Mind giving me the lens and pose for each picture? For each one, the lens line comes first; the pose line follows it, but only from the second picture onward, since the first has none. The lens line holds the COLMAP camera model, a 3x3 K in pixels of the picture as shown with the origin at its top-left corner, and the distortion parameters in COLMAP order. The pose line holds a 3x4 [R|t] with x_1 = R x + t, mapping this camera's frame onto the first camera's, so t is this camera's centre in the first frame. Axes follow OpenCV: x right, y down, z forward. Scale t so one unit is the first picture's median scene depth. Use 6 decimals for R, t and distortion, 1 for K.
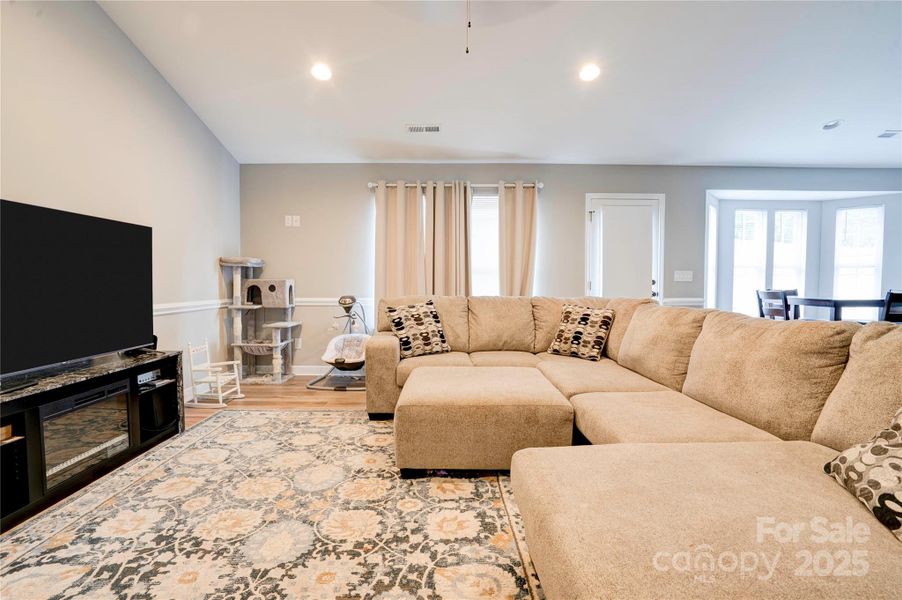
lens RADIAL K [[423.7, 0, 445.2], [0, 423.7, 300.3], [0, 0, 1]] dist [-0.048948, 0.015683]
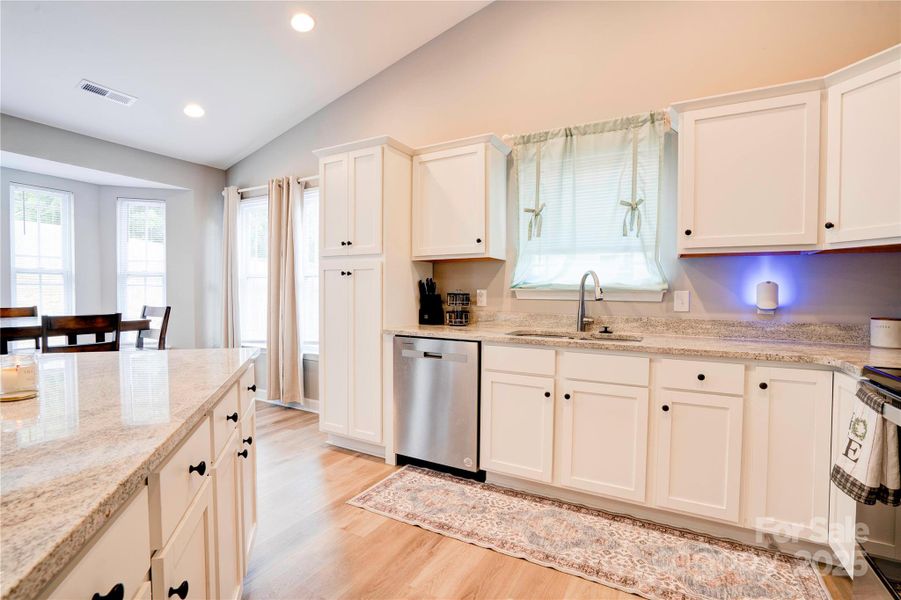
lens RADIAL K [[423.2, 0, 446.1], [0, 423.2, 301.0], [0, 0, 1]] dist [-0.048948, 0.015683]
pose [[0.496489, -0.015757, 0.867900, 0.721041], [0.029408, 0.999567, 0.001325, -0.019323], [-0.867545, 0.024865, 0.496738, 0.118876]]
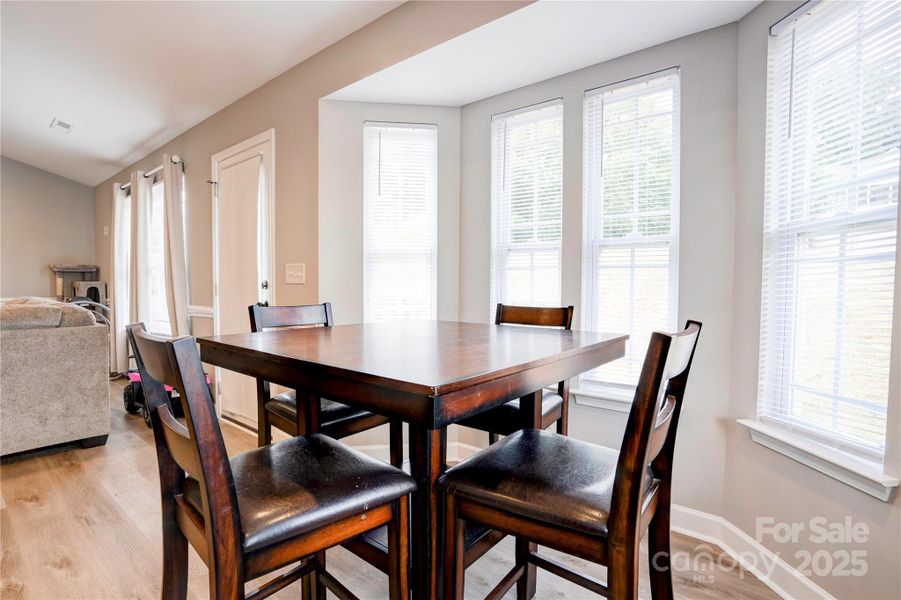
lens RADIAL K [[423.2, 0, 446.7], [0, 423.2, 305.0], [0, 0, 1]] dist [-0.048948, 0.015683]
pose [[0.775893, 0.033945, -0.629950, 1.178278], [-0.032513, 0.999376, 0.013806, -0.034550], [0.630026, 0.009769, 0.776513, 0.780852]]
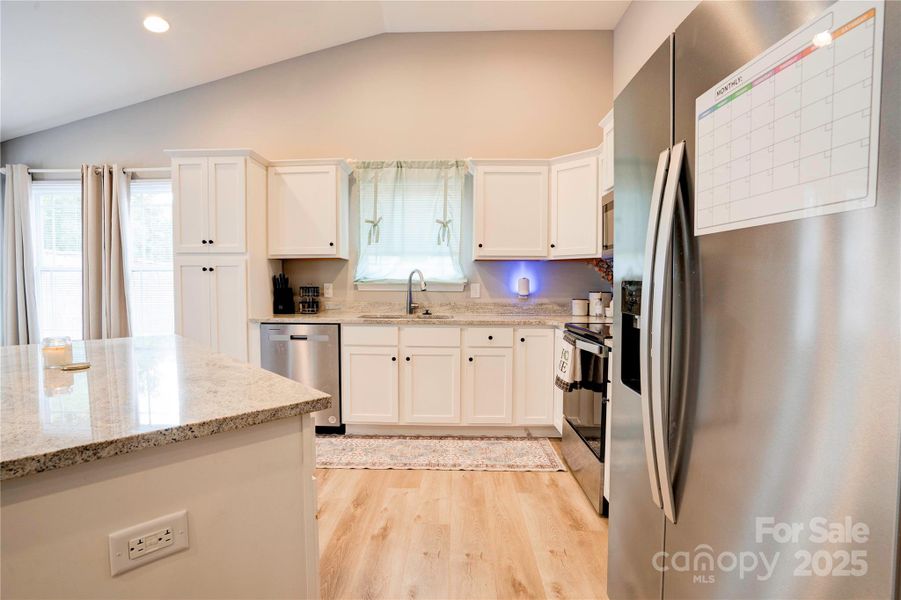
lens RADIAL K [[423.2, 0, 449.6], [0, 423.2, 300.5], [0, 0, 1]] dist [-0.048948, 0.015683]
pose [[0.031069, -0.037782, 0.998803, 0.518849], [0.040285, 0.998521, 0.036518, -0.022542], [-0.998705, 0.039102, 0.032545, 0.148270]]
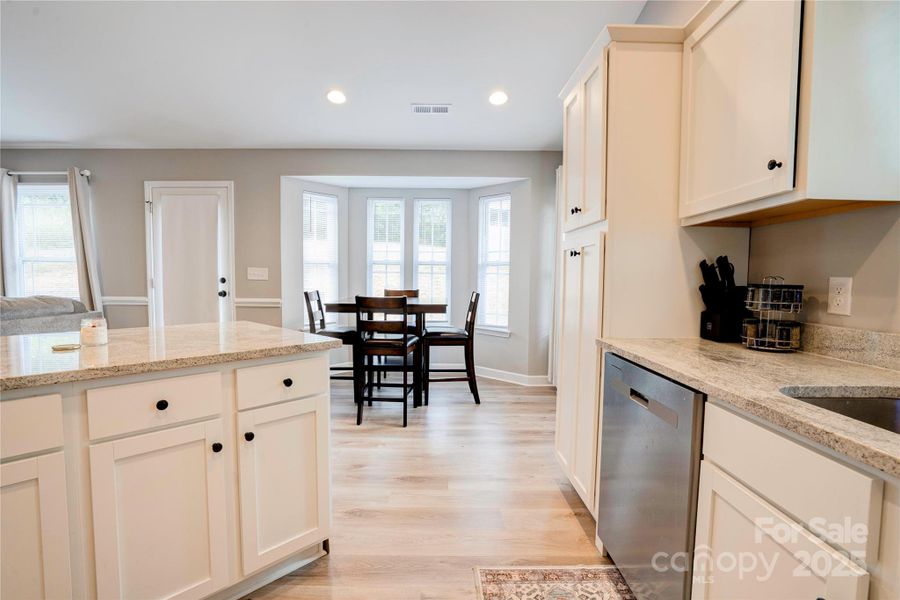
lens RADIAL K [[422.7, 0, 444.3], [0, 422.7, 301.2], [0, 0, 1]] dist [-0.048948, 0.015683]
pose [[0.999931, 0.011715, -0.000523, 1.077303], [-0.011706, 0.999827, 0.014468, -0.018776], [0.000693, -0.014460, 0.999895, 0.116193]]
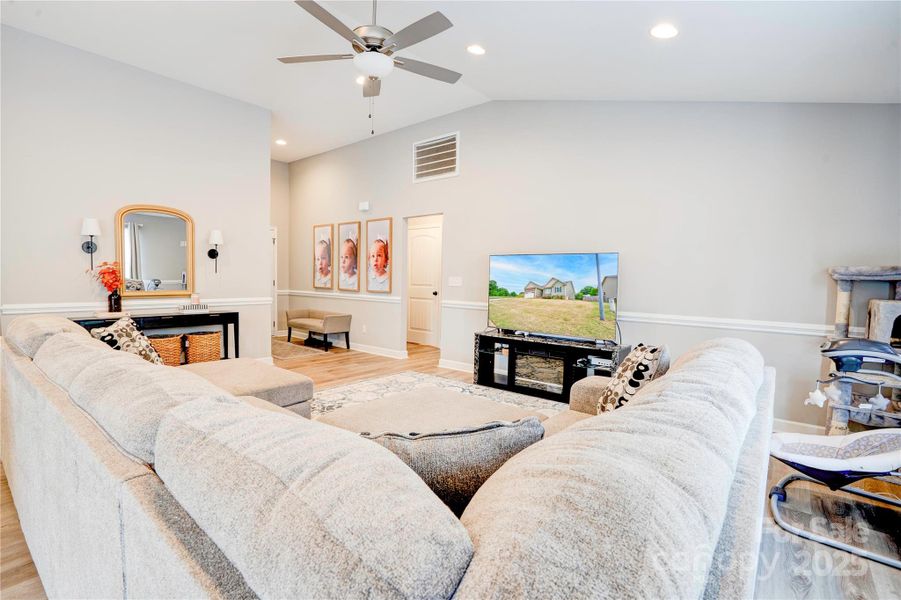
lens RADIAL K [[423.2, 0, 449.3], [0, 423.2, 301.3], [0, 0, 1]] dist [-0.048948, 0.015683]
pose [[-0.645994, 0.027739, -0.762839, 0.432726], [-0.052070, 0.995411, 0.080291, -0.065866], [0.761565, 0.091588, -0.641585, 0.943378]]
